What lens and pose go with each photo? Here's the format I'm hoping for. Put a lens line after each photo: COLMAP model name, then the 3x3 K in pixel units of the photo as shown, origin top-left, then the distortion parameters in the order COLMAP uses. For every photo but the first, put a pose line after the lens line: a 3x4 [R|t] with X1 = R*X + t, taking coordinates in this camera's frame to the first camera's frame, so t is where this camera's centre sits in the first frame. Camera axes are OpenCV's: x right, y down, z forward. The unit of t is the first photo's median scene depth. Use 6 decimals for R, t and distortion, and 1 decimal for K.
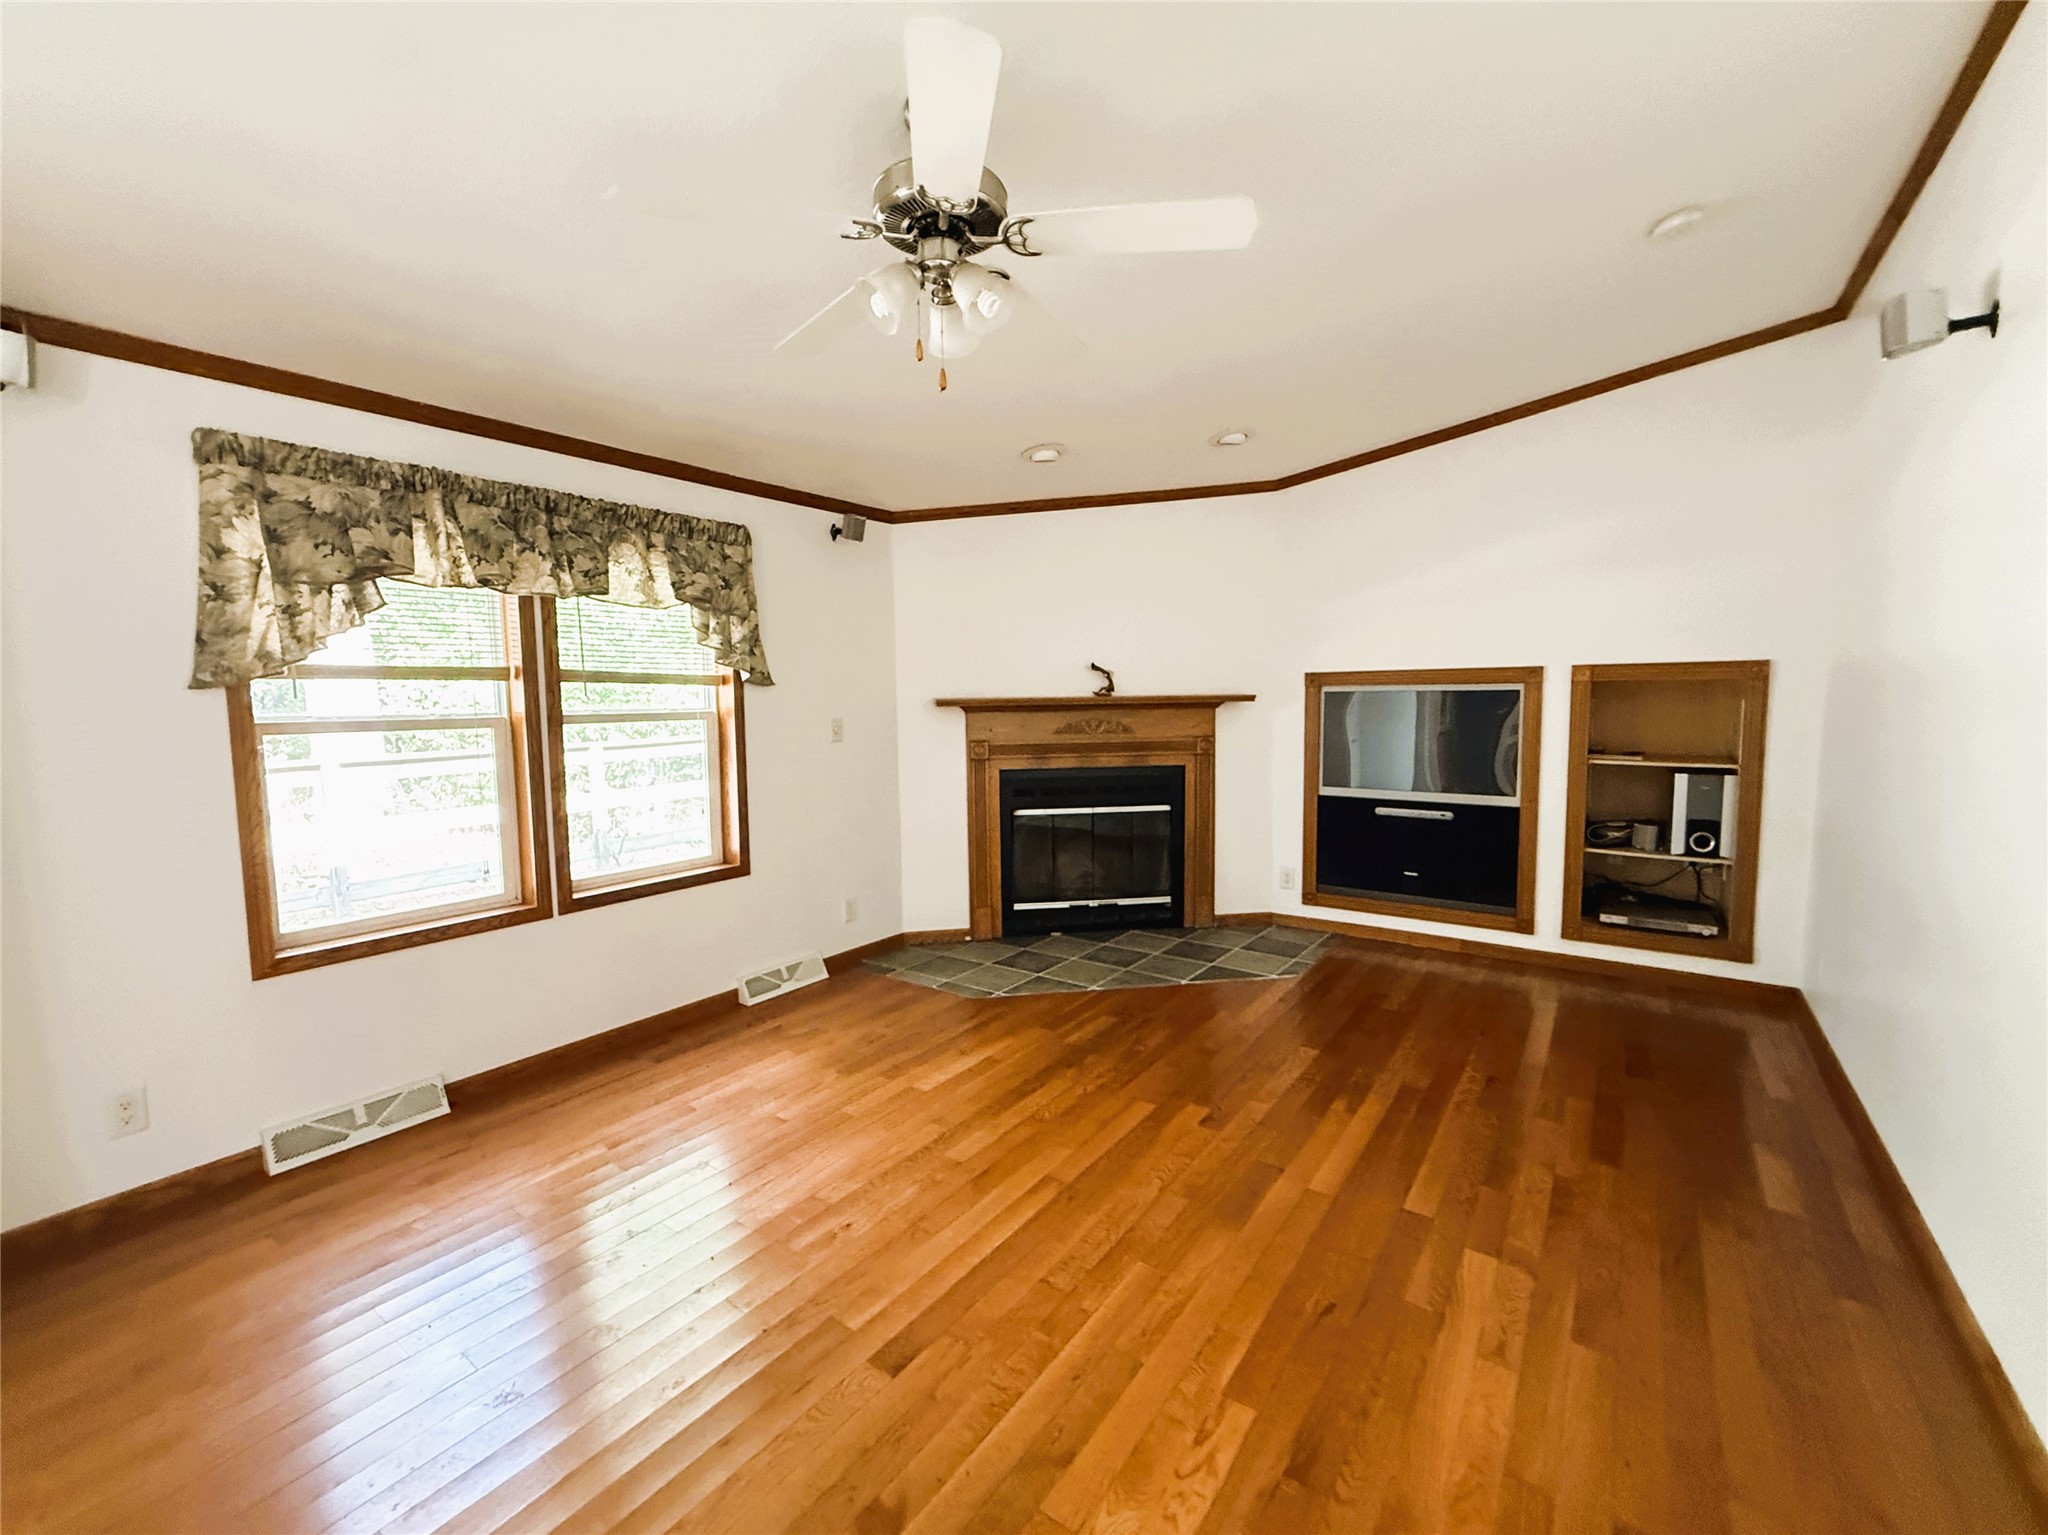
lens RADIAL K [[812.9, 0, 1026.0], [0, 812.9, 764.3], [0, 0, 1]] dist [-0.002982, -0.000333]
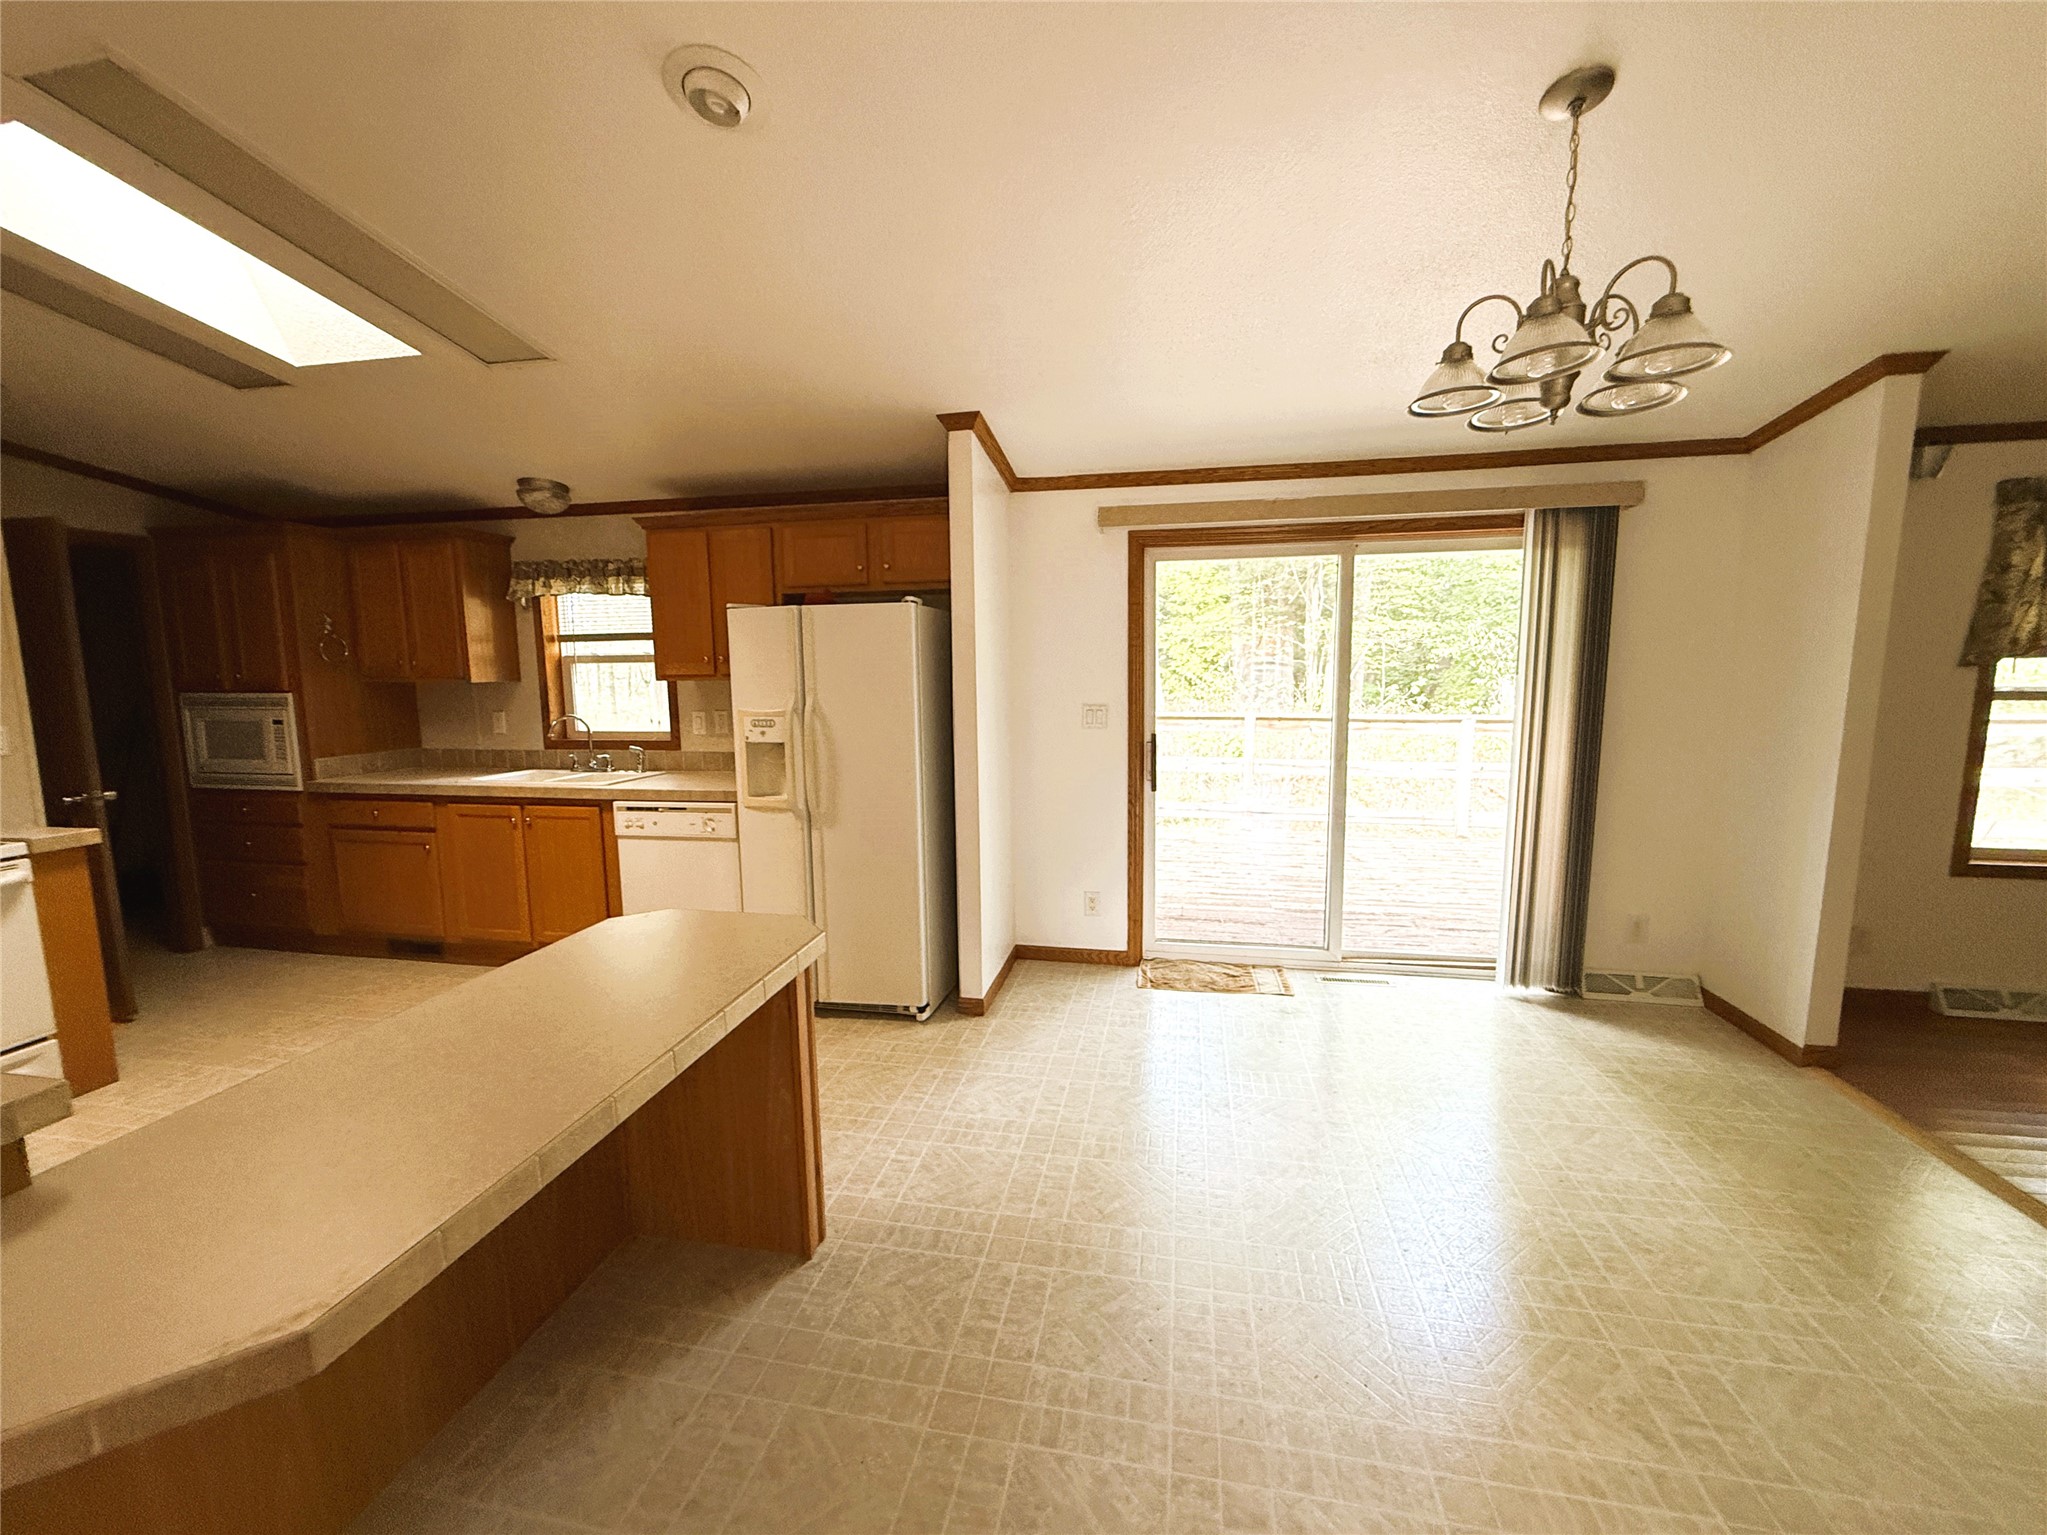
lens RADIAL K [[816.1, 0, 1009.8], [0, 816.1, 765.0], [0, 0, 1]] dist [-0.000155, 0.000143]
pose [[0.431759, 0.120308, -0.893930, -0.251317], [-0.074890, 0.992424, 0.097392, 0.036497], [0.898875, 0.024896, 0.437498, -0.645205]]
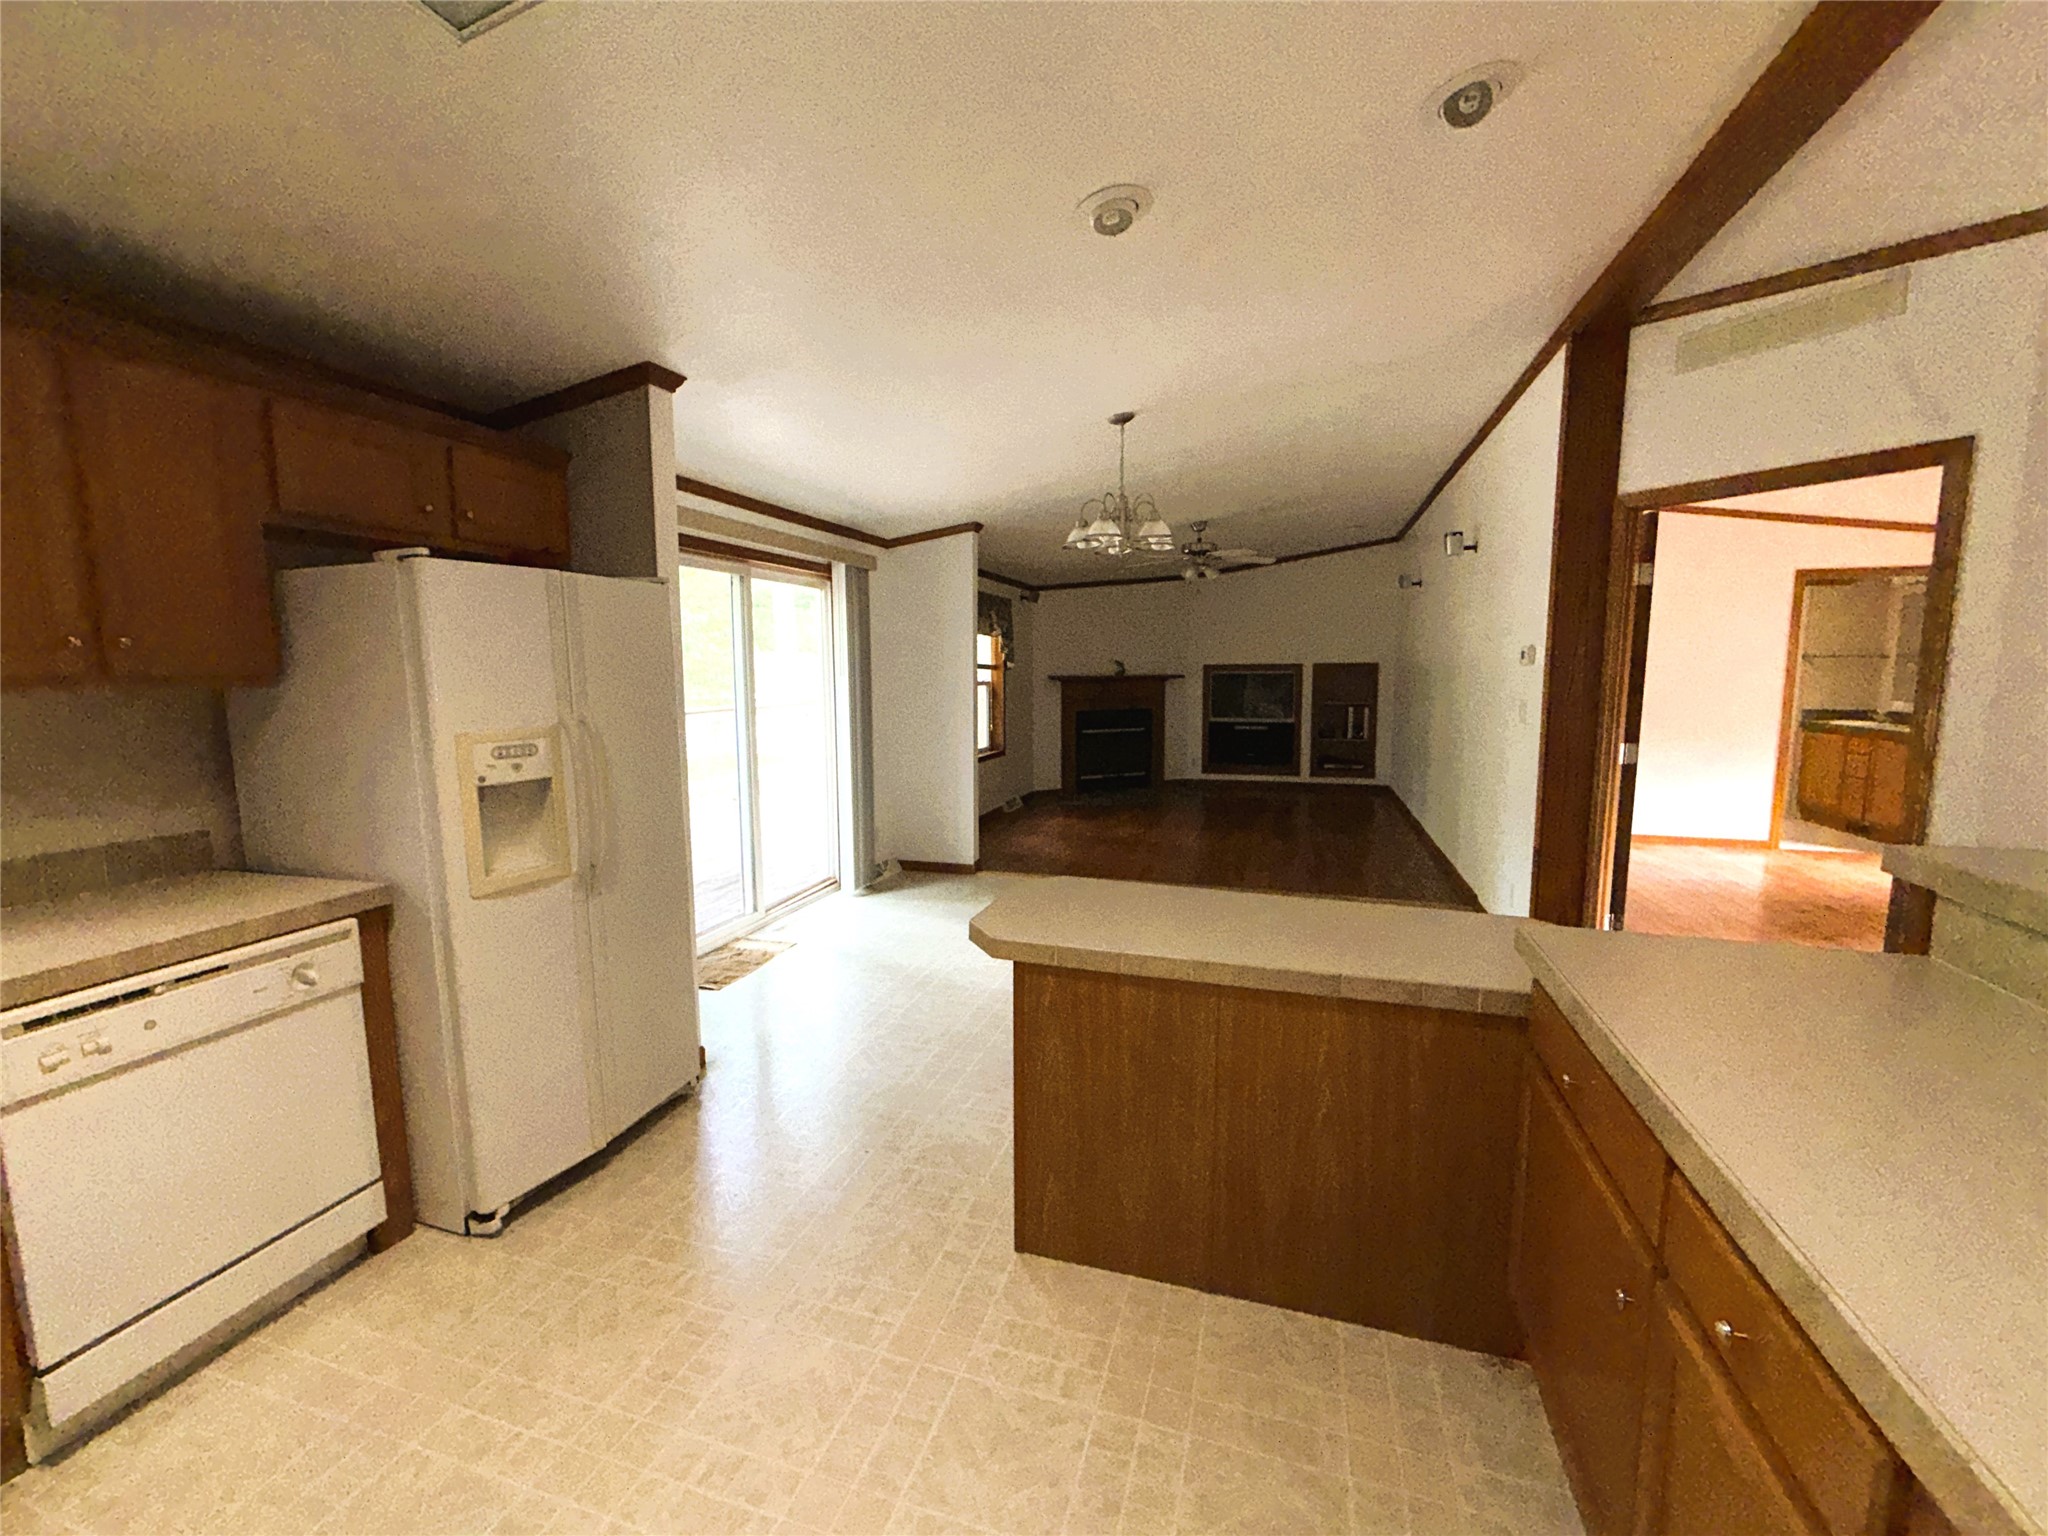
lens RADIAL K [[833.8, 0, 1020.1], [0, 833.8, 764.9], [0, 0, 1]] dist [-0.000649, 0.000388]
pose [[0.950128, -0.028956, 0.310514, -0.926462], [0.021152, 0.999371, 0.028471, 0.091348], [-0.311143, -0.020483, 0.950142, -1.083891]]
